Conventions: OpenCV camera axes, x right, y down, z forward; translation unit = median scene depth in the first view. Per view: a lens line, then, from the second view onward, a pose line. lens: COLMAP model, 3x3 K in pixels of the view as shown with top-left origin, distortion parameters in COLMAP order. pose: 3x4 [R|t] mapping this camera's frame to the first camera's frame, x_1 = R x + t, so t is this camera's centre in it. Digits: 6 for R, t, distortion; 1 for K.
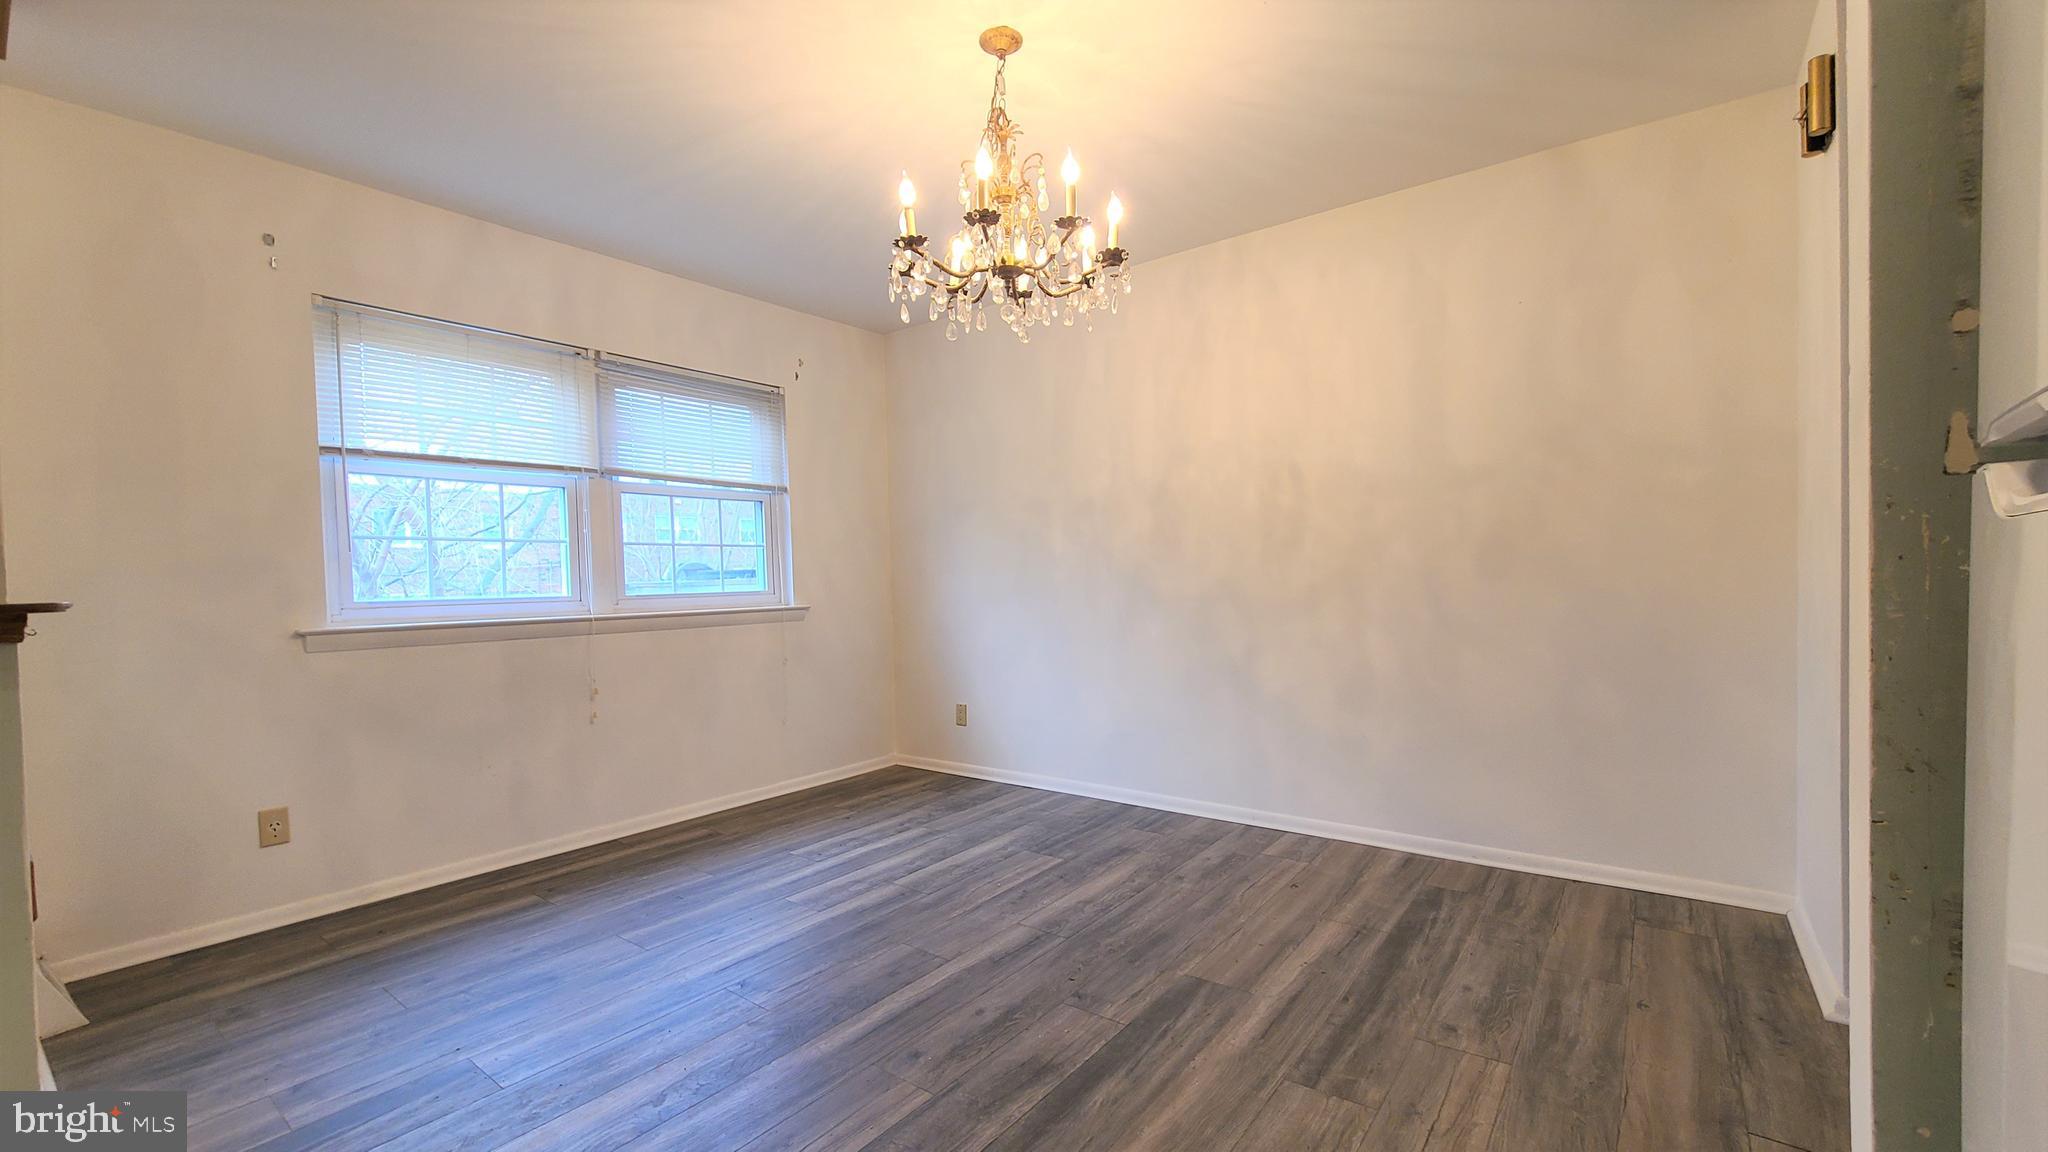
lens RADIAL K [[834.6, 0, 1035.2], [0, 834.6, 595.3], [0, 0, 1]] dist [0.001877, -0.002717]
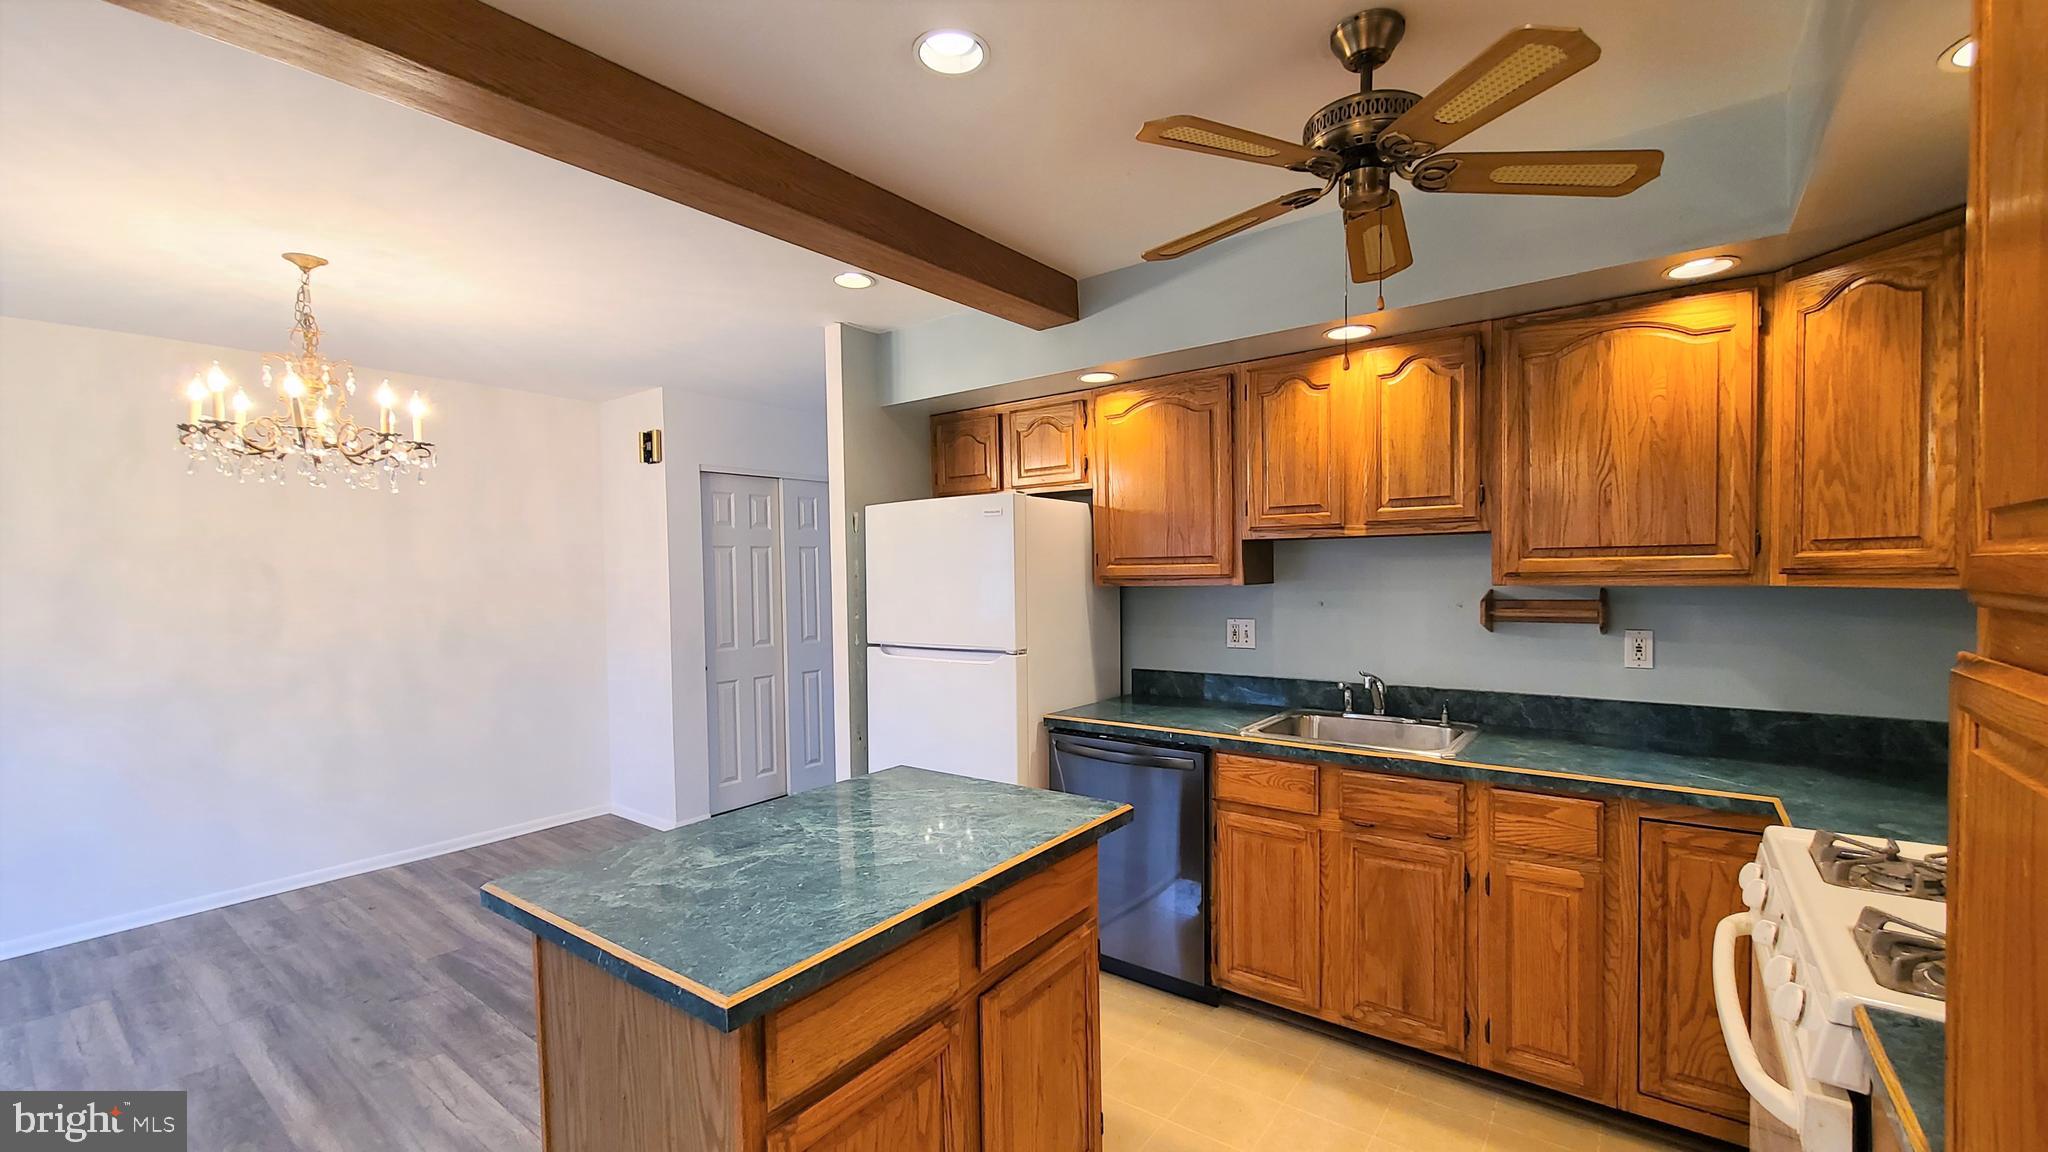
lens RADIAL K [[834.6, 0, 1035.8], [0, 834.6, 596.4], [0, 0, 1]] dist [0.001877, -0.002717]
pose [[0.001360, -0.011661, 0.999931, -0.836098], [0.038881, 0.999177, 0.011599, -0.092643], [-0.999243, 0.038863, 0.001812, -0.036933]]
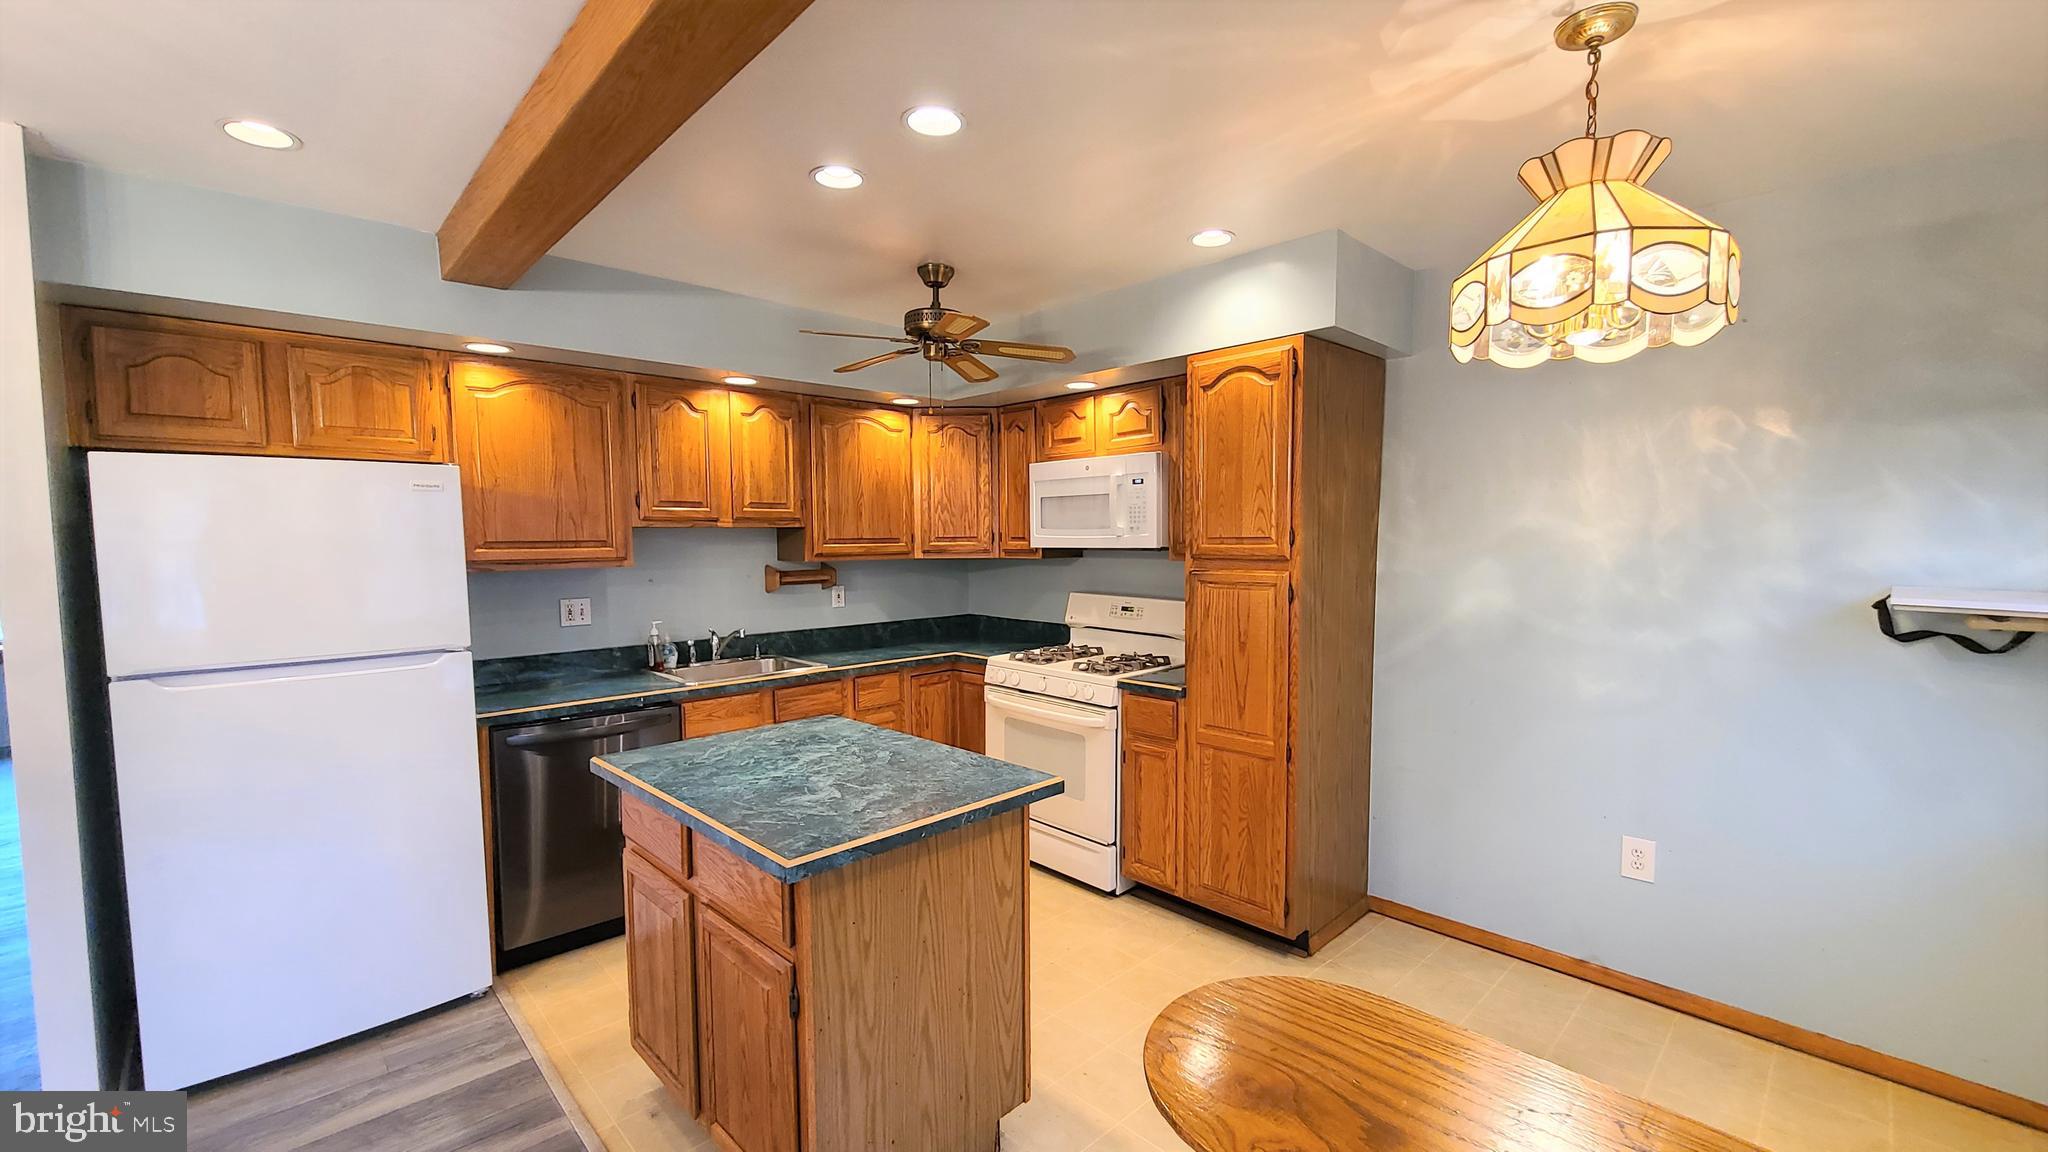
lens RADIAL K [[834.6, 0, 1037.4], [0, 834.6, 596.9], [0, 0, 1]] dist [0.001877, -0.002717]
pose [[-0.987828, 0.016545, 0.154669, -0.597217], [0.031295, 0.995135, 0.093420, -0.128728], [-0.152371, 0.097123, -0.983540, 0.684730]]
